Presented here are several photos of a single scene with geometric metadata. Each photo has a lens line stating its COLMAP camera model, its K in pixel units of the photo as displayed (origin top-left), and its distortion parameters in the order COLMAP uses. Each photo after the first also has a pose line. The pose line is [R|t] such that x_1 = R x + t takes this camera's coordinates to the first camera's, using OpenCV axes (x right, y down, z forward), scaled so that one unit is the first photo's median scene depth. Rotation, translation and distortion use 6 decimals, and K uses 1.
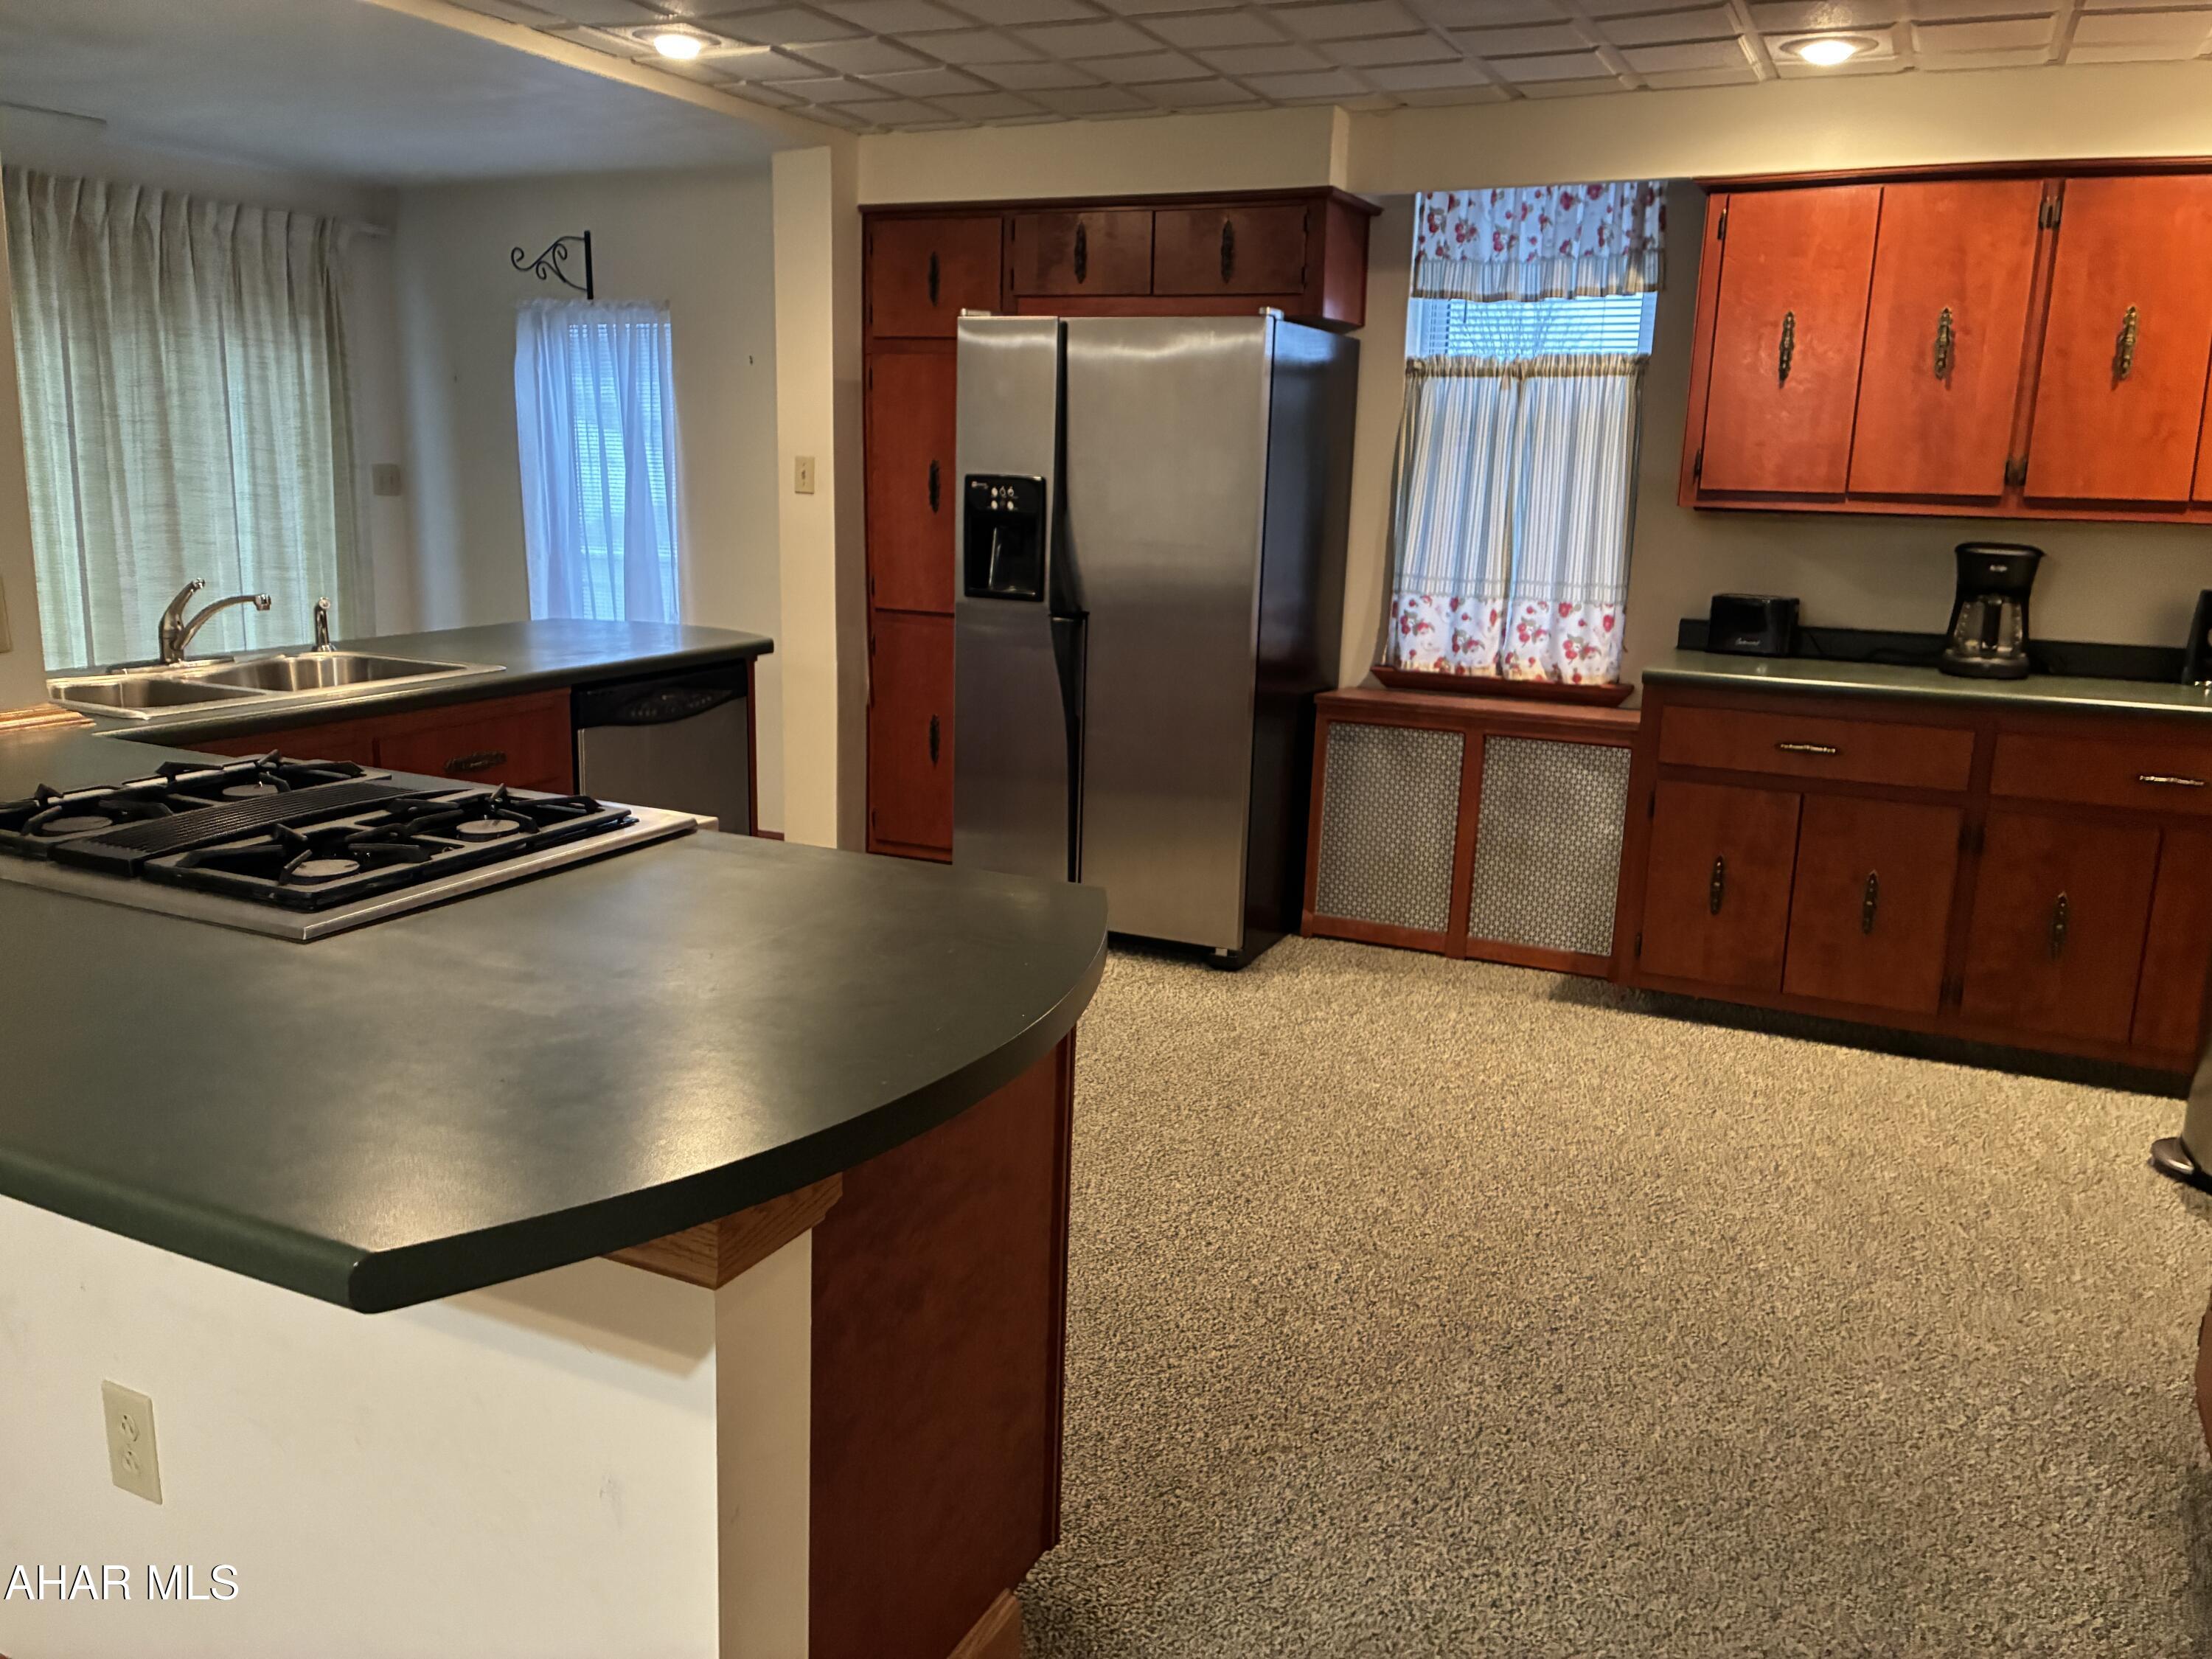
lens RADIAL K [[1686.0, 0, 1116.2], [0, 1686.0, 823.9], [0, 0, 1]] dist [0.028495, -0.027513]
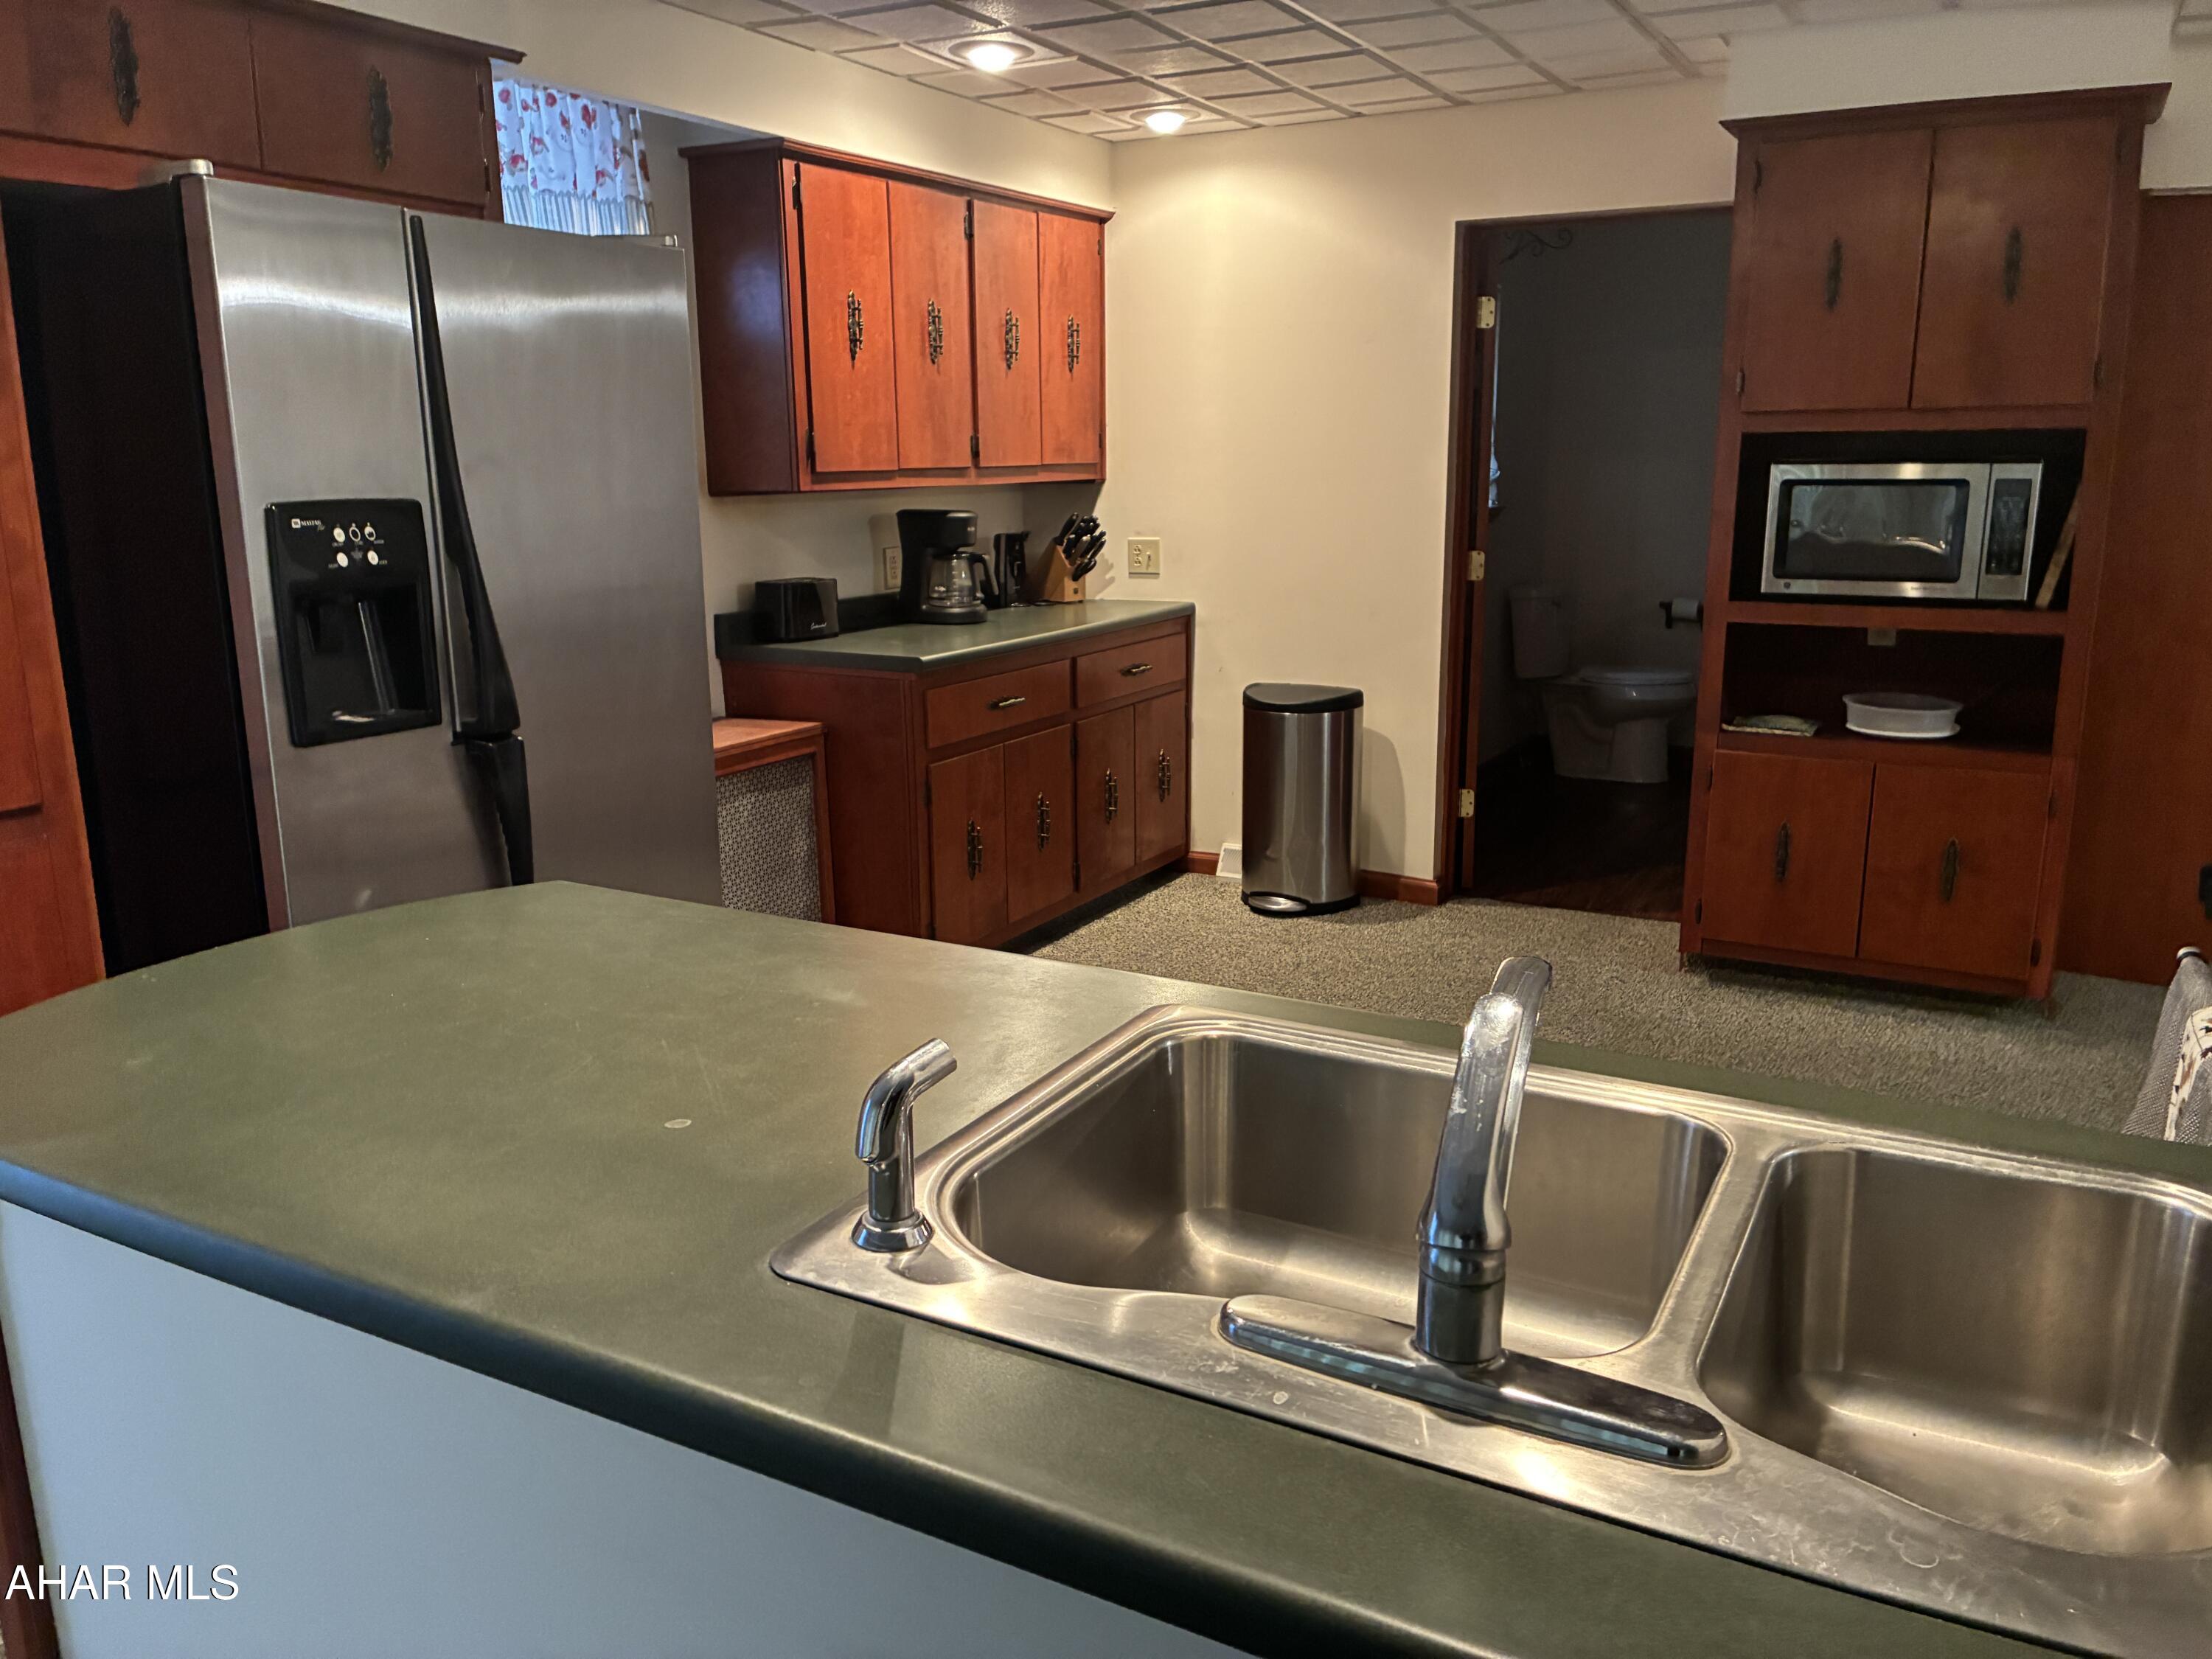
lens RADIAL K [[1686.0, 0, 1107.9], [0, 1686.0, 838.6], [0, 0, 1]] dist [0.028495, -0.027513]
pose [[0.053582, -0.251678, 0.966327, -0.634640], [0.222584, 0.946380, 0.234141, -0.191864], [-0.973440, 0.202543, 0.106728, 0.791435]]
